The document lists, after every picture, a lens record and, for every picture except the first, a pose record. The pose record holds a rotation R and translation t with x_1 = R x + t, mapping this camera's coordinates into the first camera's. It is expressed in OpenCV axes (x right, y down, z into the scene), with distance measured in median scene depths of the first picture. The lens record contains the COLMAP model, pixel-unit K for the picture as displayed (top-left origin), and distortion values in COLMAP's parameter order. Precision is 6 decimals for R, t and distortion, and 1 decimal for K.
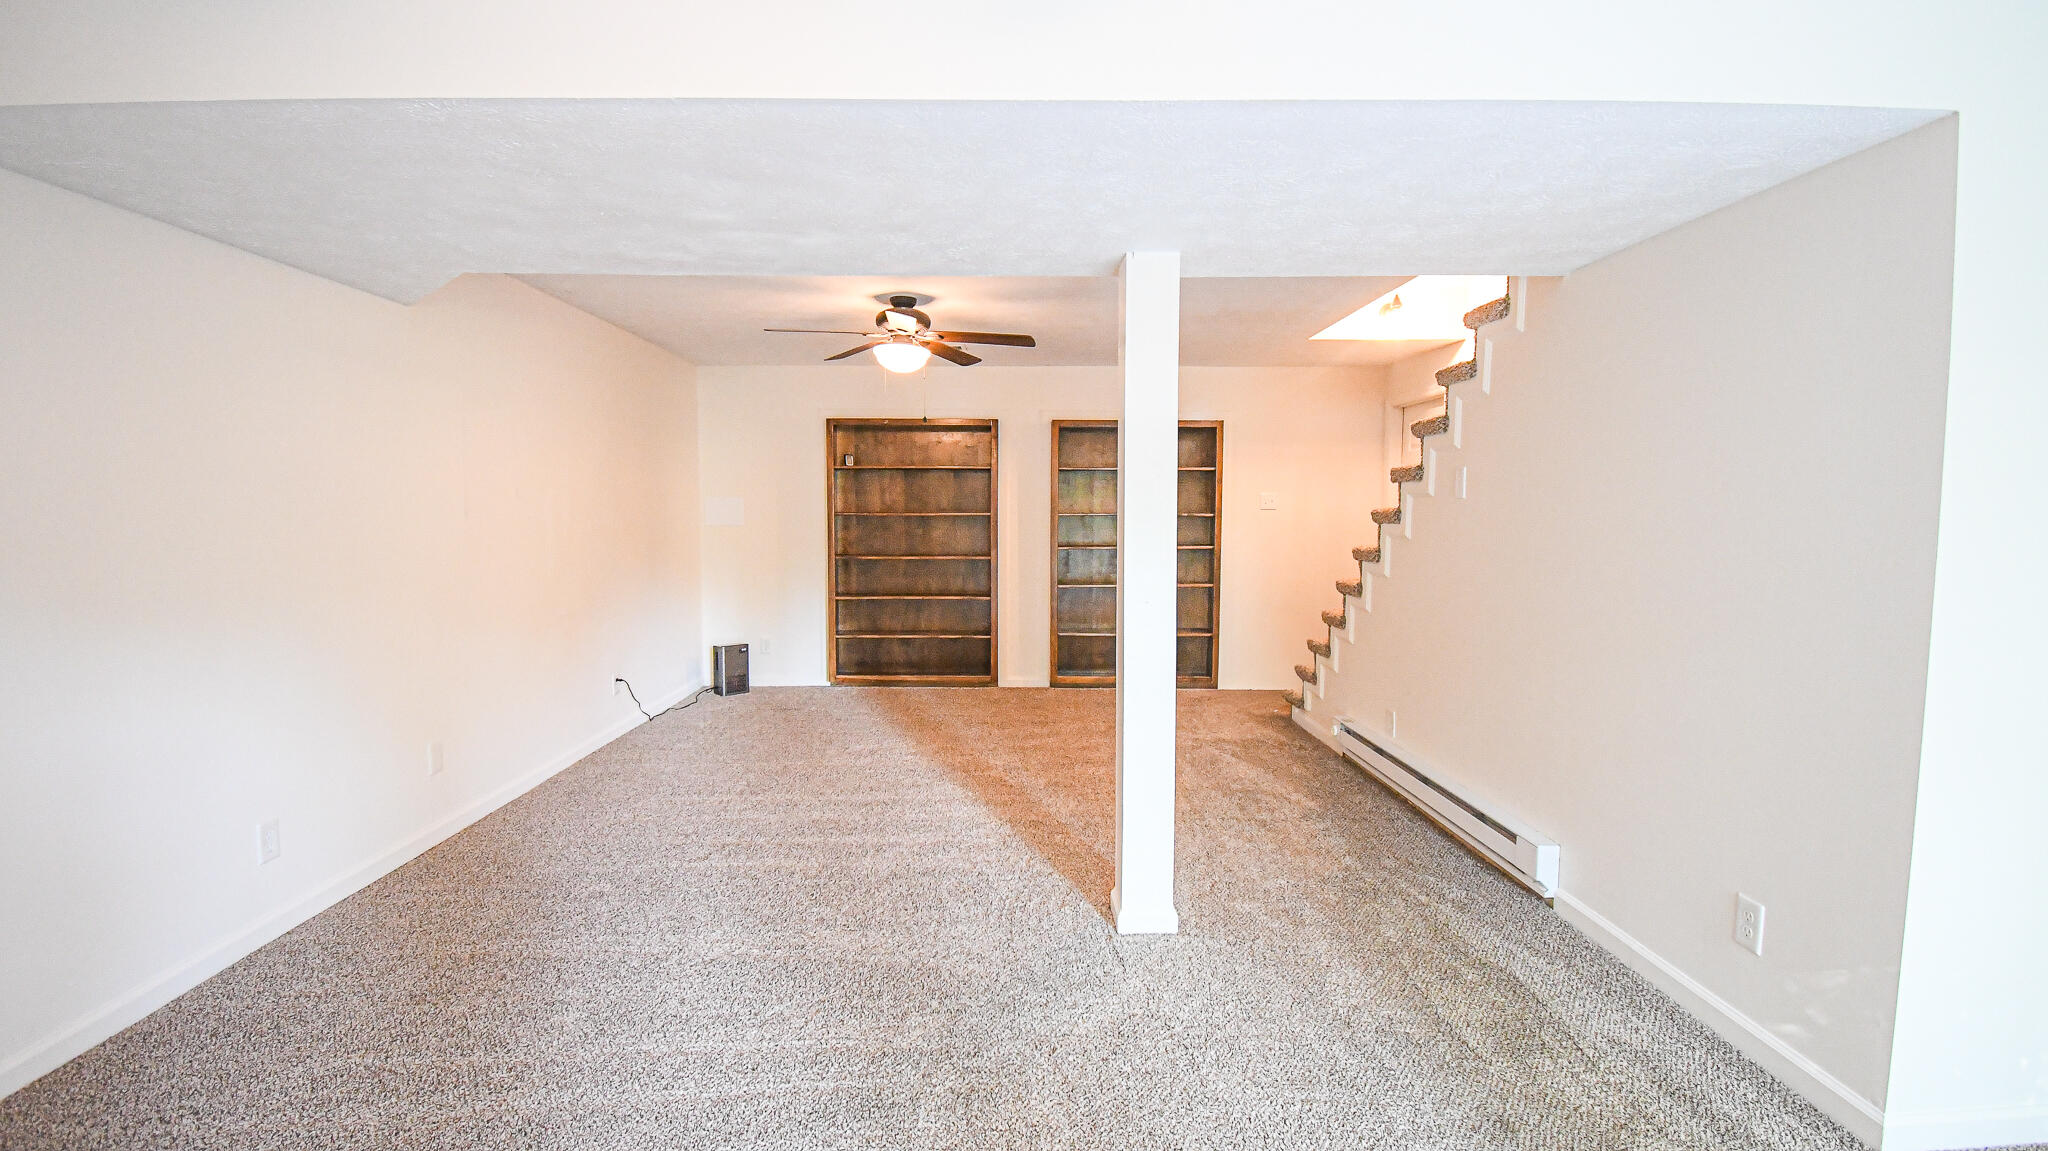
lens RADIAL K [[915.5, 0, 1027.4], [0, 915.5, 575.1], [0, 0, 1]] dist [0.004633, -0.005527]
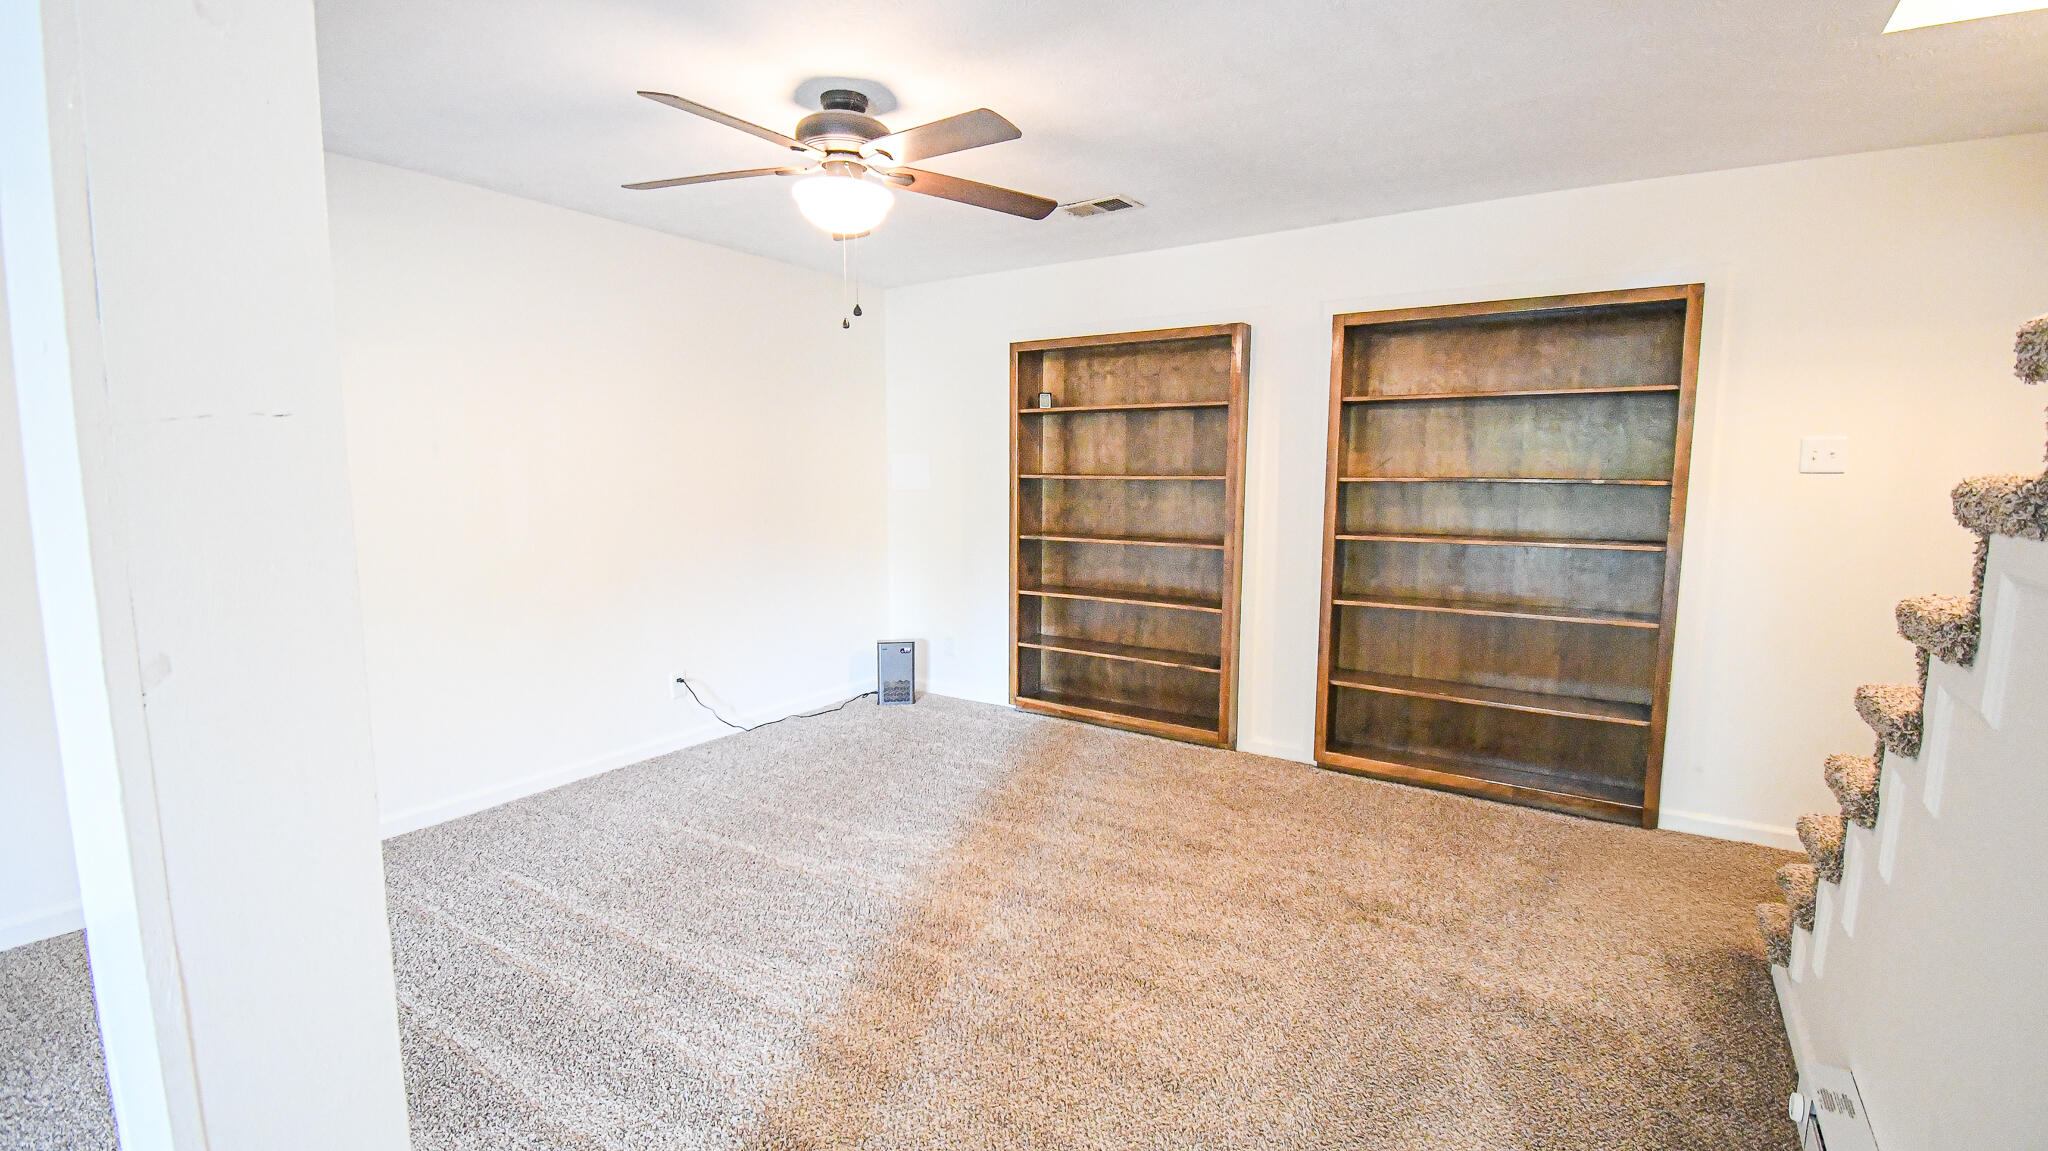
lens RADIAL K [[915.5, 0, 1020.5], [0, 915.5, 572.5], [0, 0, 1]] dist [0.004633, -0.005527]
pose [[0.818409, 0.068192, -0.570576, 0.200993], [-0.043137, 0.997423, 0.057332, -0.031728], [0.573015, -0.022308, 0.819241, 0.399730]]
